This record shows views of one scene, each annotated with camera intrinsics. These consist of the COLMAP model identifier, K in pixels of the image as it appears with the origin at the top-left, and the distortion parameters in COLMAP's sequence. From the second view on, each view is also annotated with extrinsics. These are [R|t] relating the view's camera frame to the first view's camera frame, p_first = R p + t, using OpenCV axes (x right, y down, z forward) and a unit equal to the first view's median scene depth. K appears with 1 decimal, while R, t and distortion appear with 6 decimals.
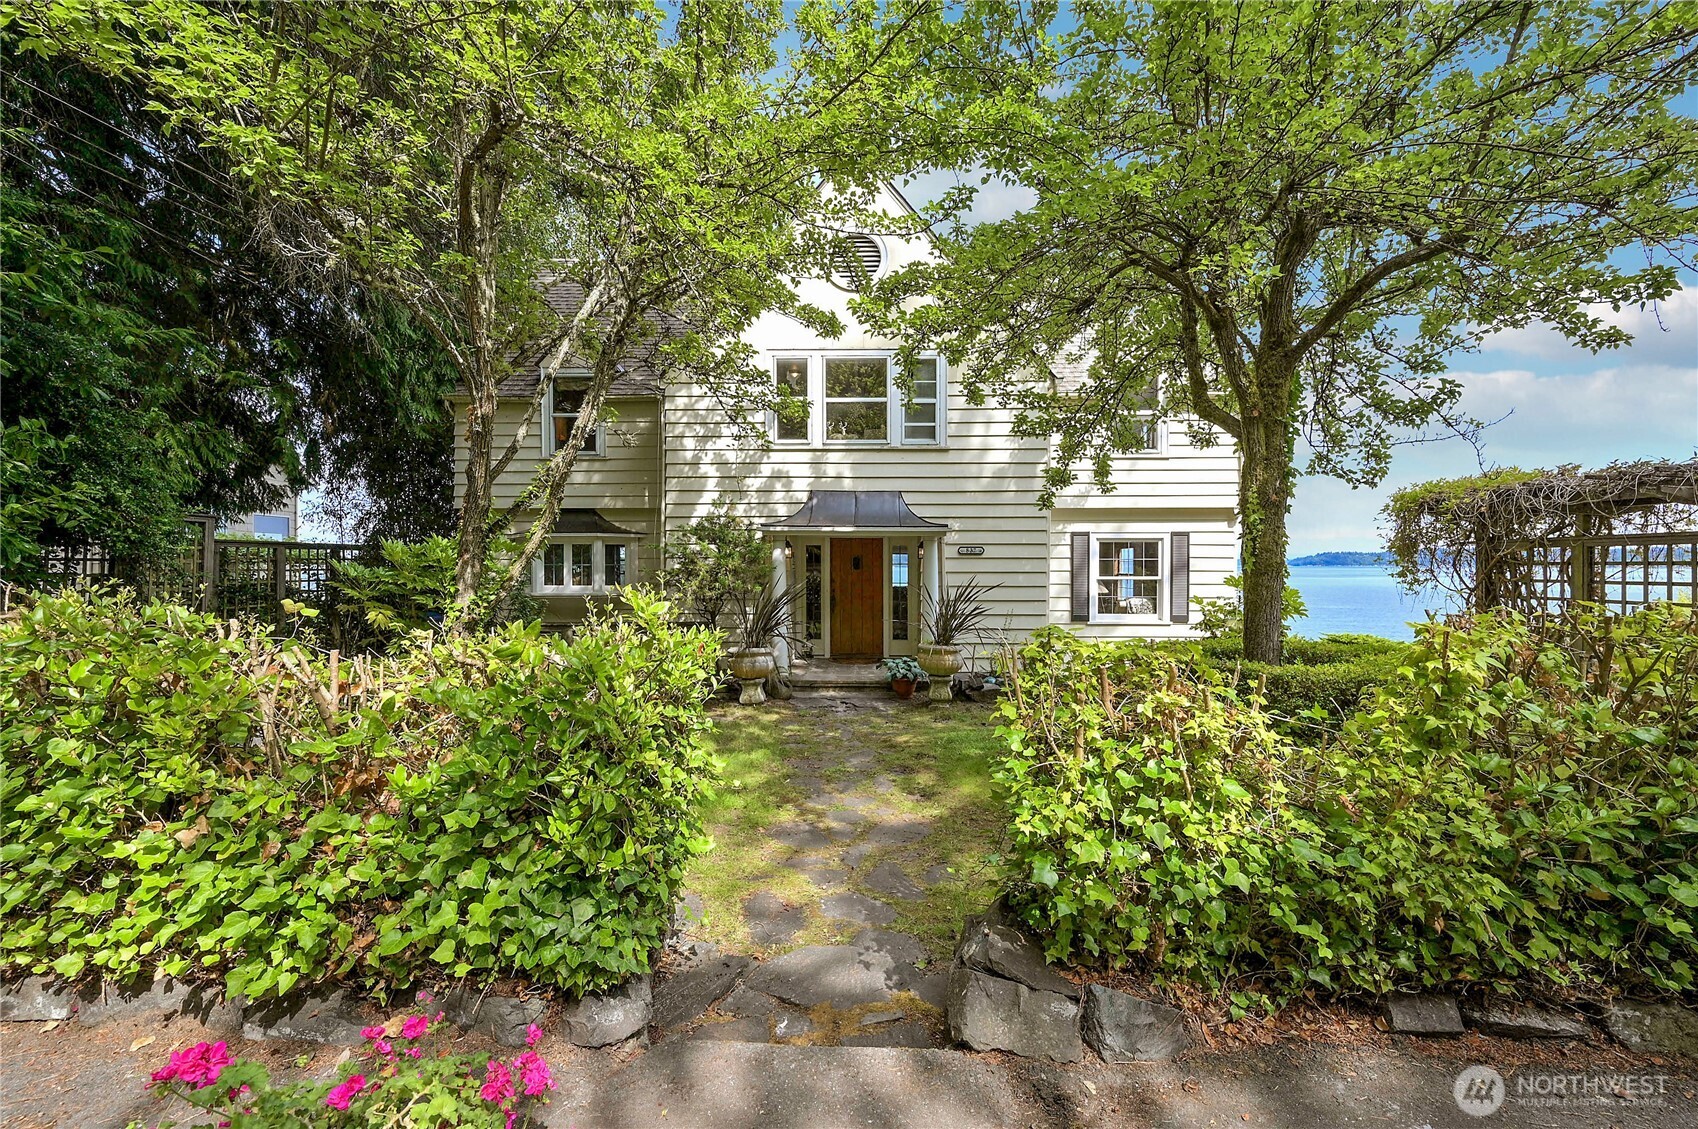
lens RADIAL K [[685.4, 0, 849.8], [0, 685.4, 561.8], [0, 0, 1]] dist [0.000624, -0.000243]
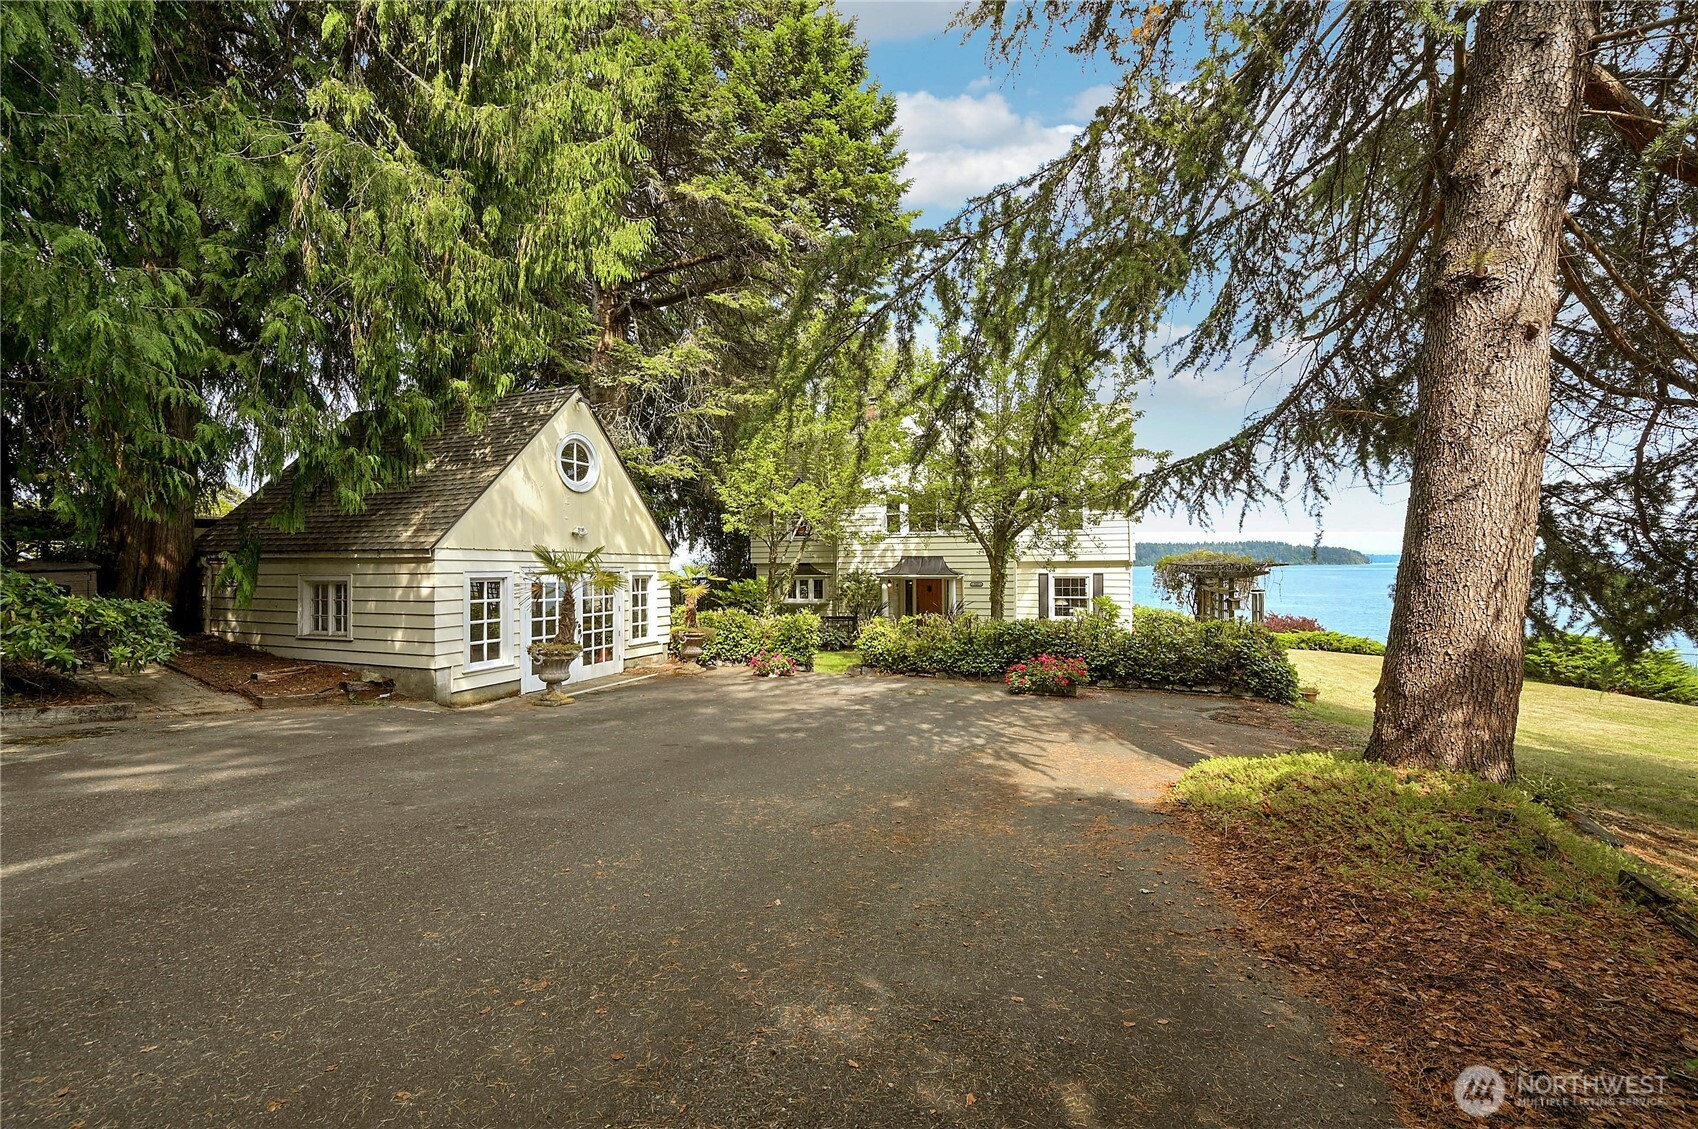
lens RADIAL K [[685.4, 0, 846.7], [0, 685.4, 571.9], [0, 0, 1]] dist [0.000624, -0.000243]
pose [[0.949877, -0.005180, -0.312580, 0.445308], [0.005005, 0.999987, -0.001363, -0.051674], [0.312582, -0.000269, 0.949891, -1.088470]]
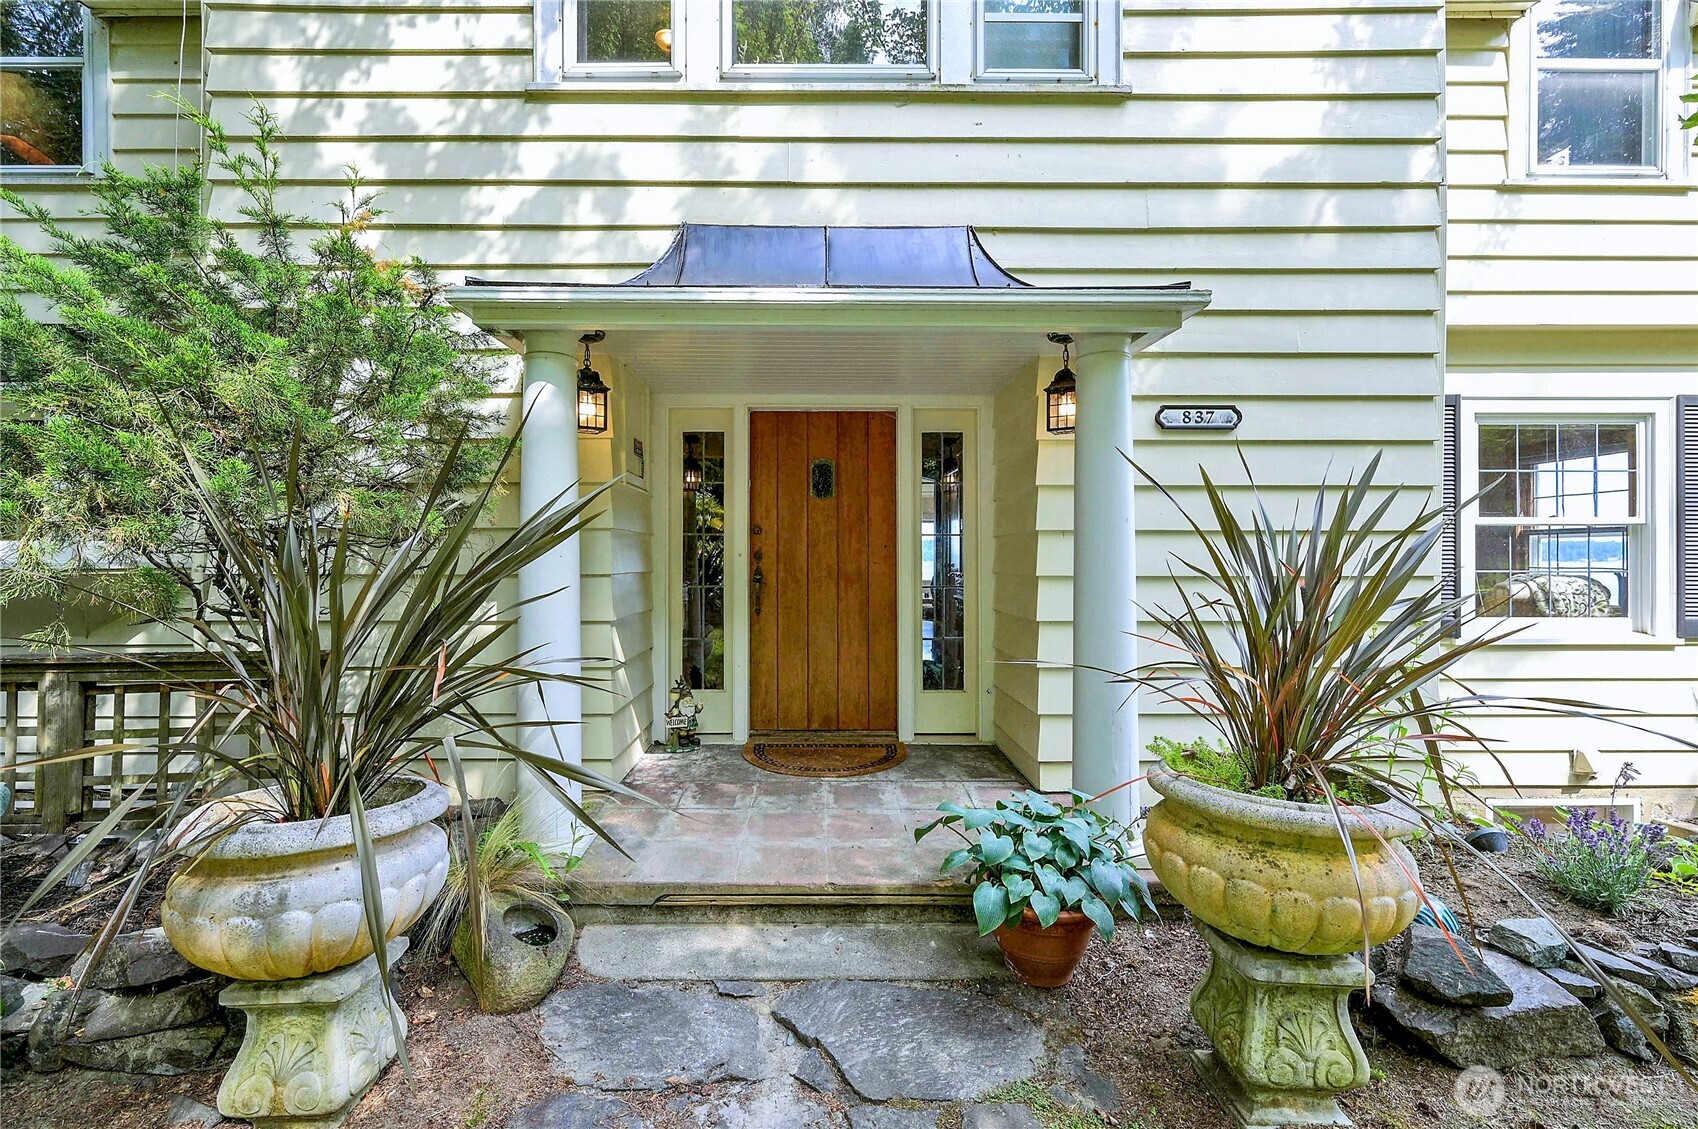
lens RADIAL K [[730.7, 0, 855.5], [0, 730.7, 561.4], [0, 0, 1]] dist [0.003183, 0.000248]
pose [[0.996268, 0.001991, 0.086292, -0.006535], [-0.003208, 0.999897, 0.013968, 0.041791], [-0.086256, -0.014192, 0.996172, 0.647884]]
